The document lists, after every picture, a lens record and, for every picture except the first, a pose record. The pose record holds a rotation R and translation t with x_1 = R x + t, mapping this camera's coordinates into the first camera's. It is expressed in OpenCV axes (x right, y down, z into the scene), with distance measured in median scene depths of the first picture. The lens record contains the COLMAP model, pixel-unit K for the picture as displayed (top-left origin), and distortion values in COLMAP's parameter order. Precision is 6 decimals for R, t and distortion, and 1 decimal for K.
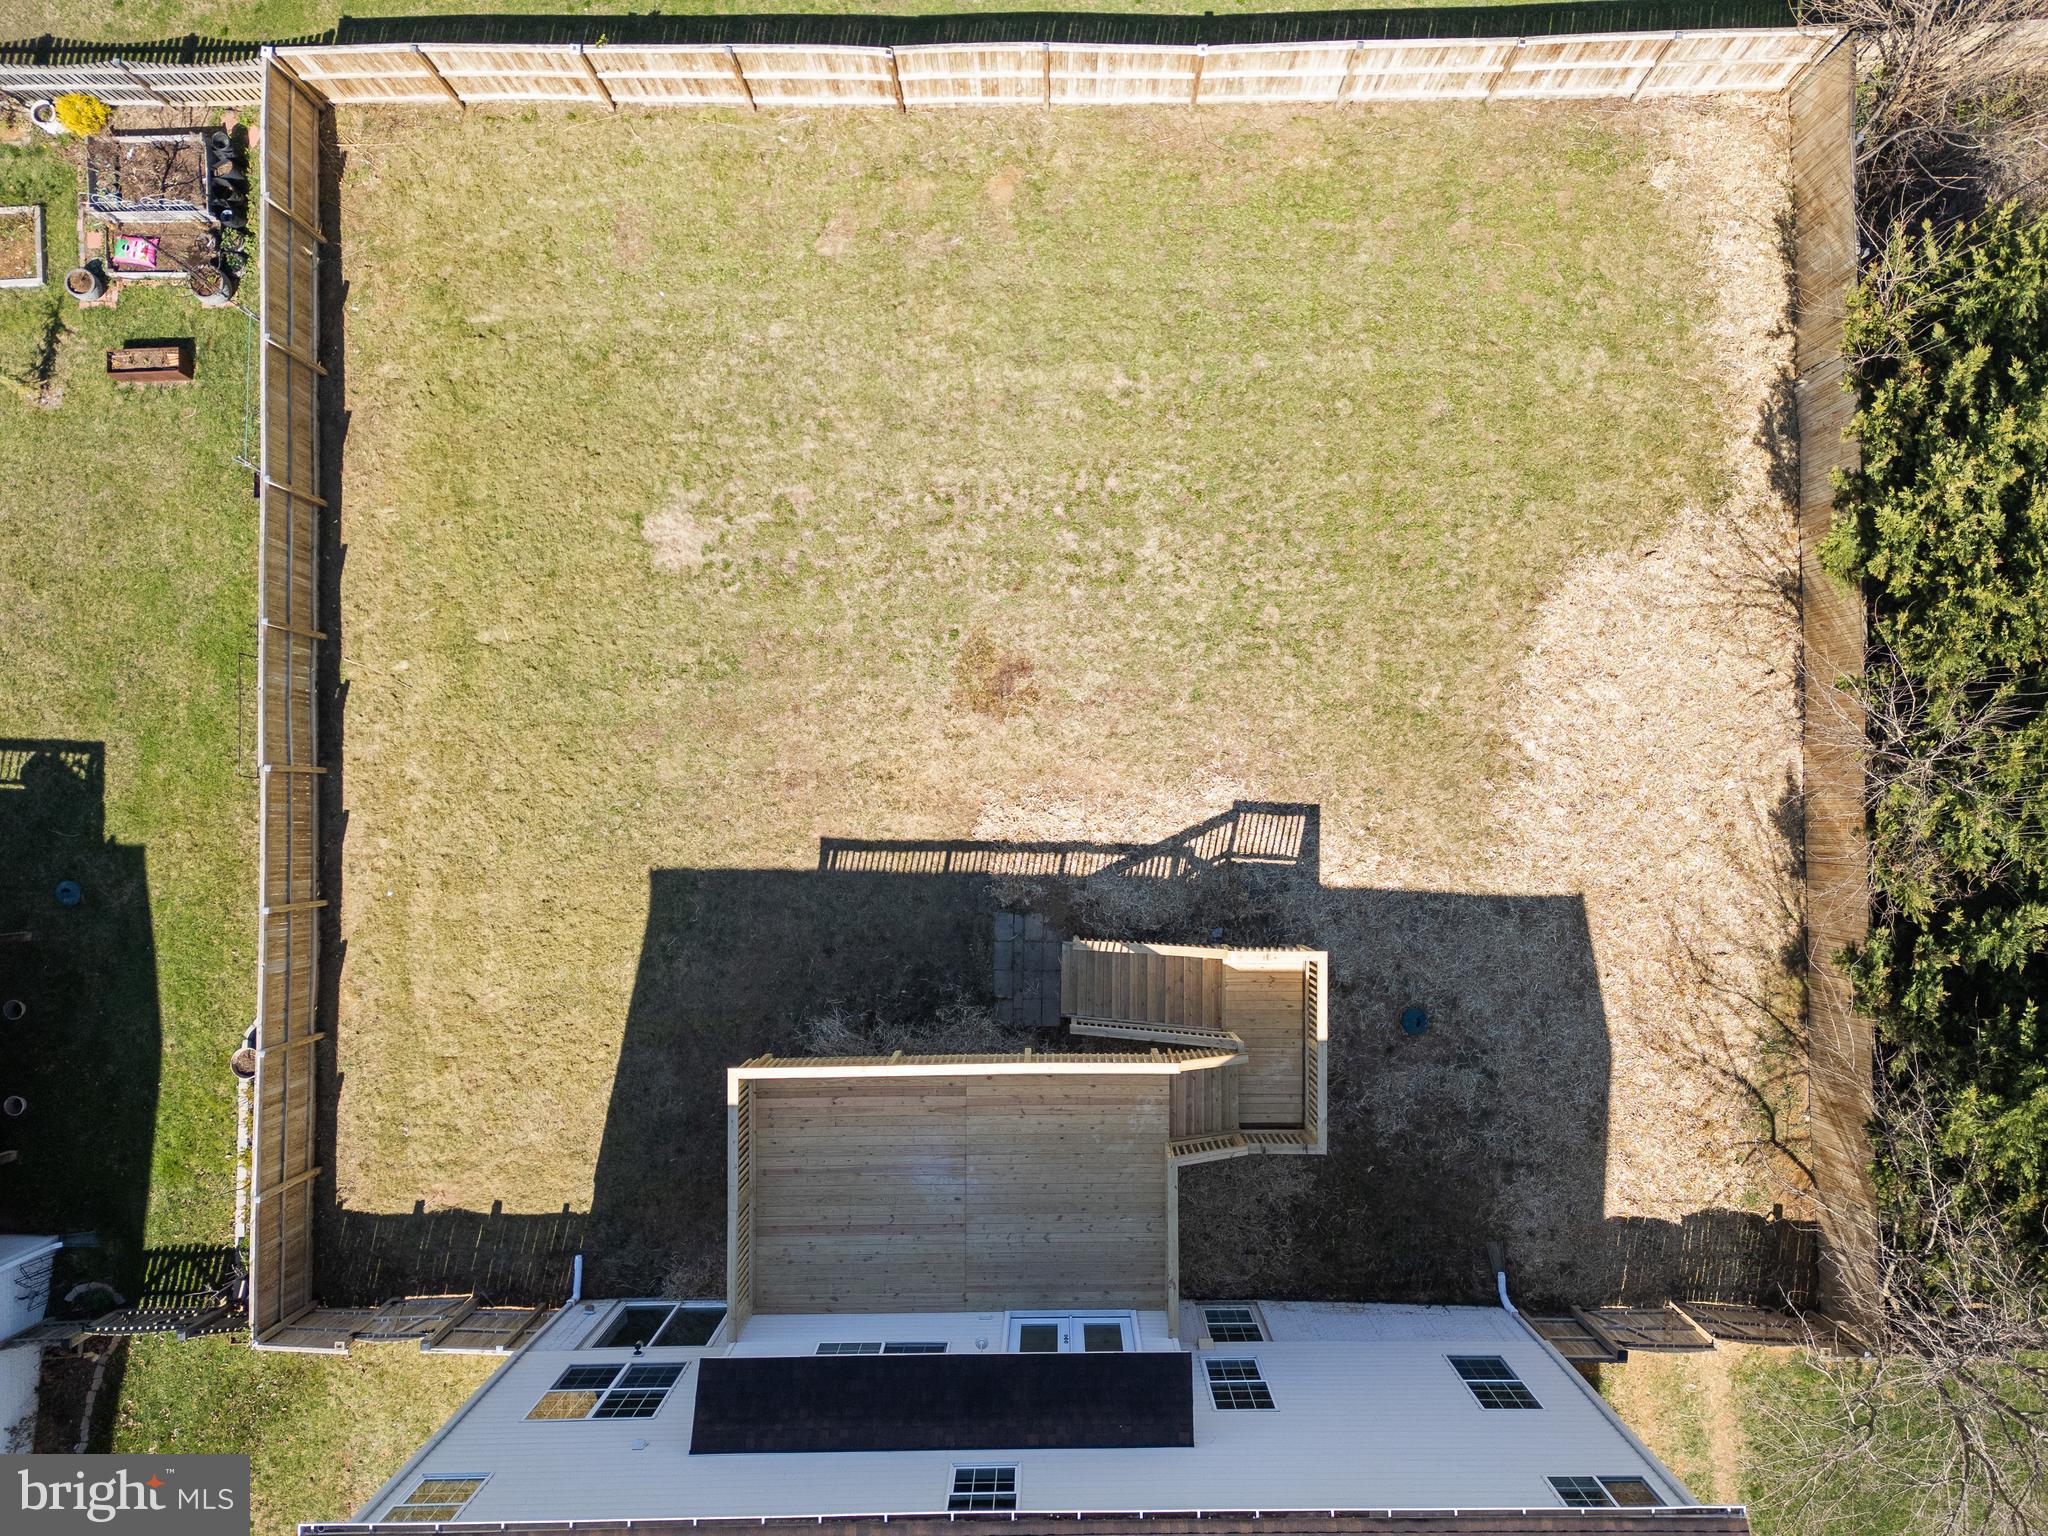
lens RADIAL K [[1455.4, 0, 1073.2], [0, 1455.4, 809.1], [0, 0, 1]] dist [0.091751, -0.081481]
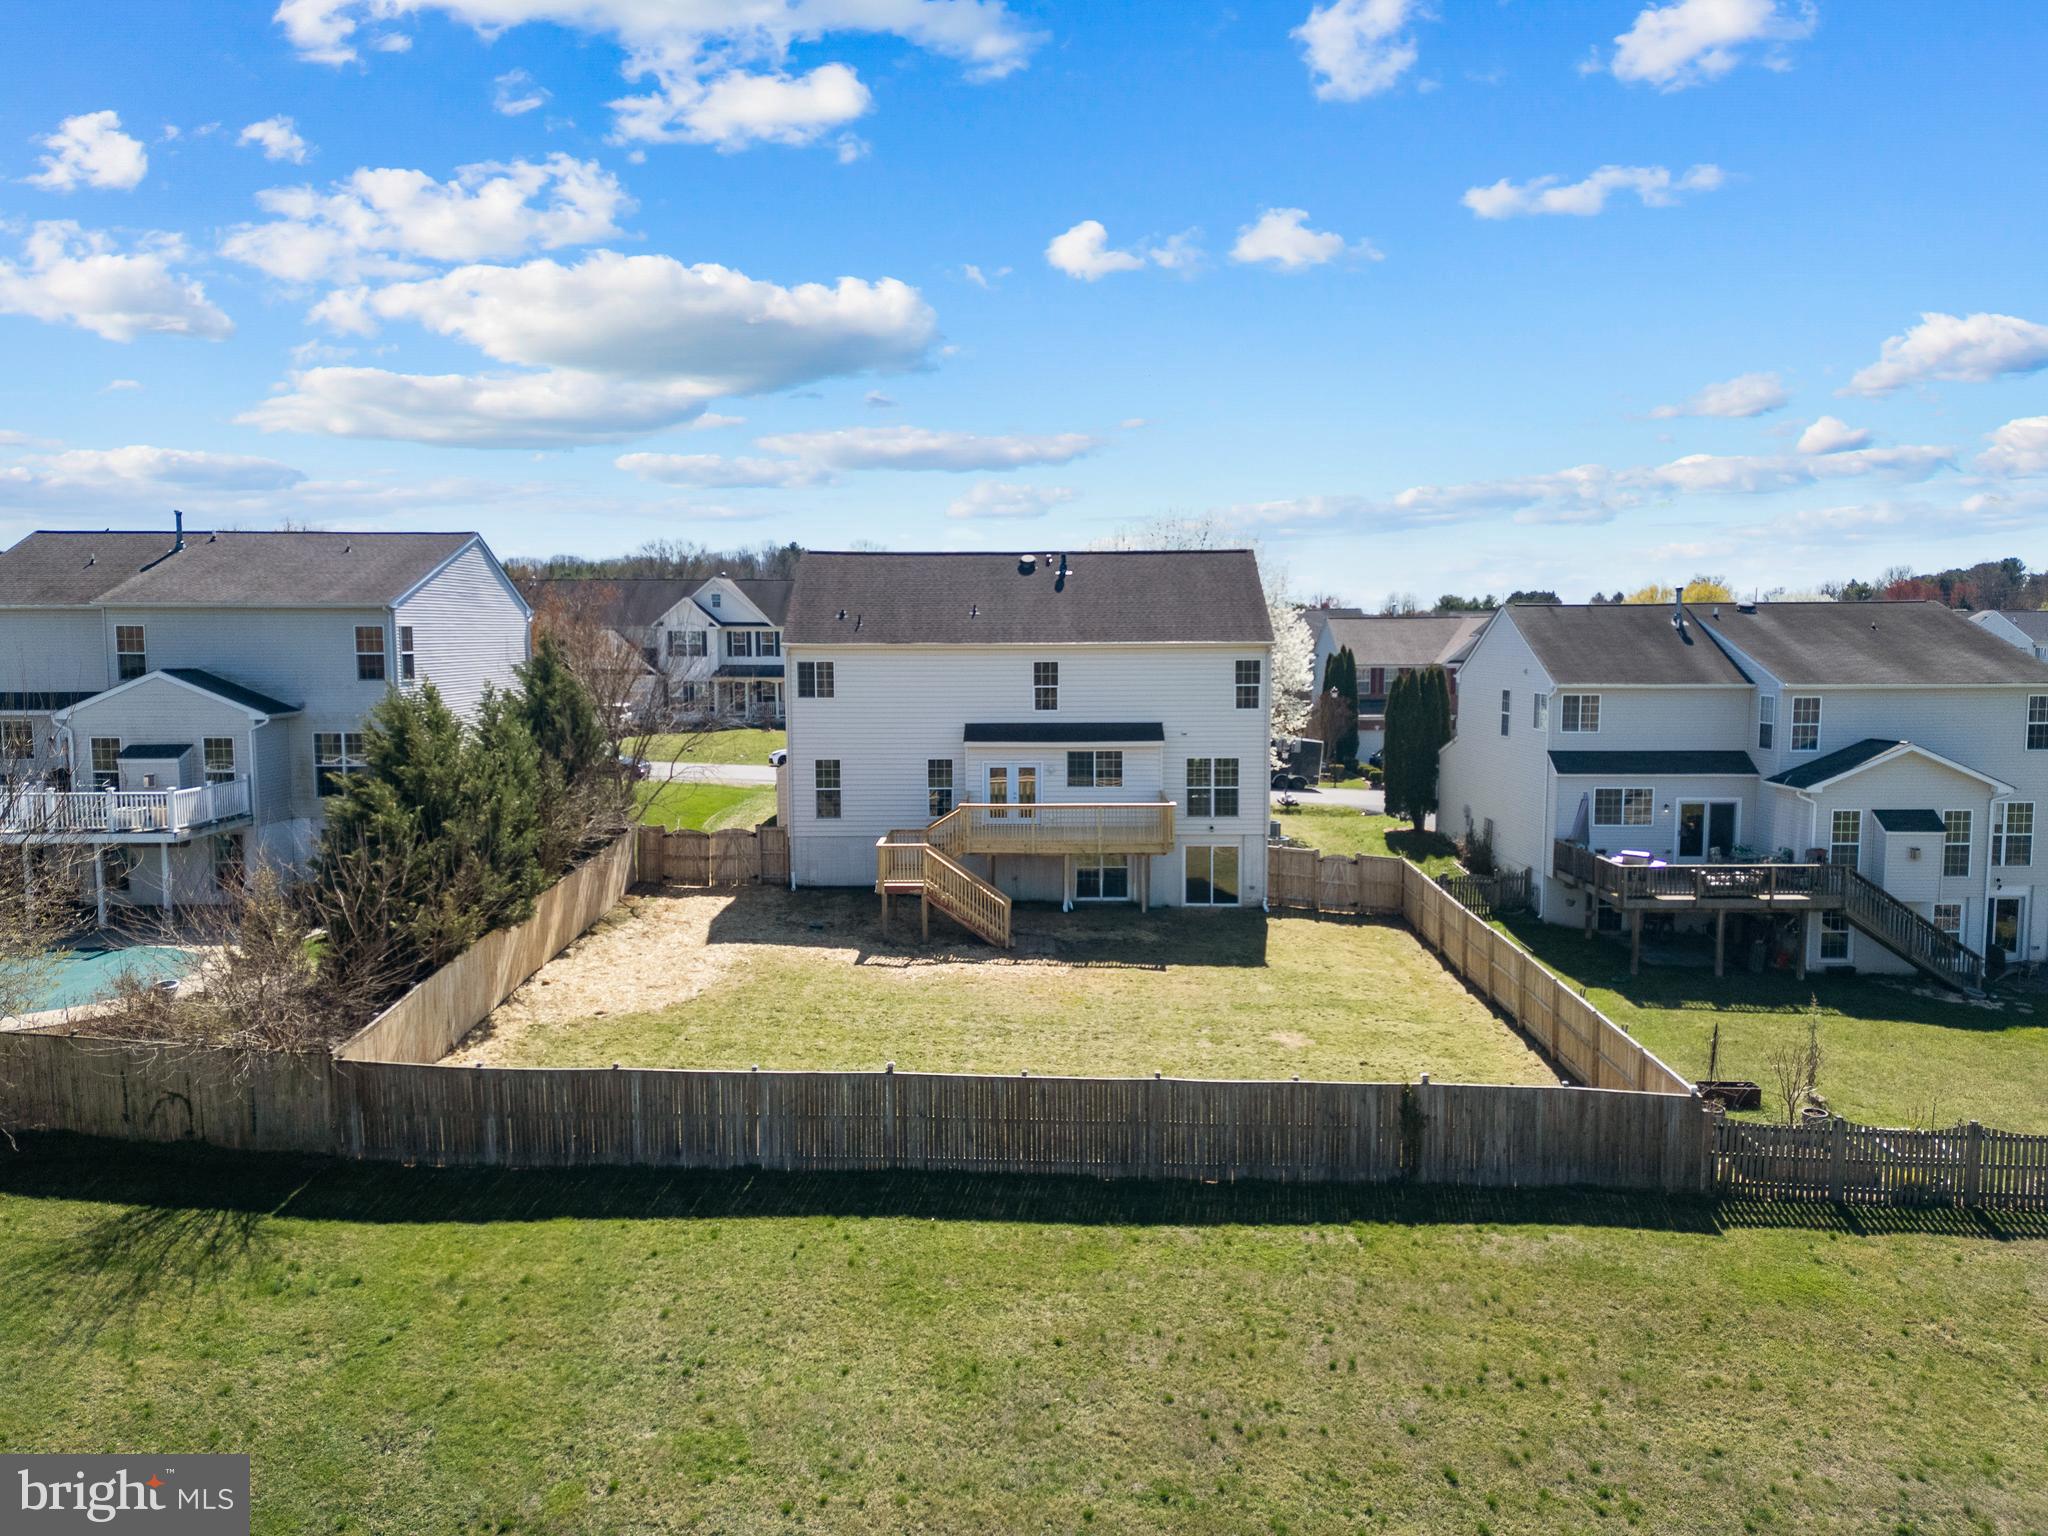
lens RADIAL K [[1429.2, 0, 1022.4], [0, 1429.2, 758.3], [0, 0, 1]] dist [0.099637, -0.106902]
pose [[-0.999912, -0.013230, 0.000635, -0.013445], [0.001955, -0.100014, 0.994984, -1.528313], [-0.013100, 0.994898, 0.100031, 0.614031]]
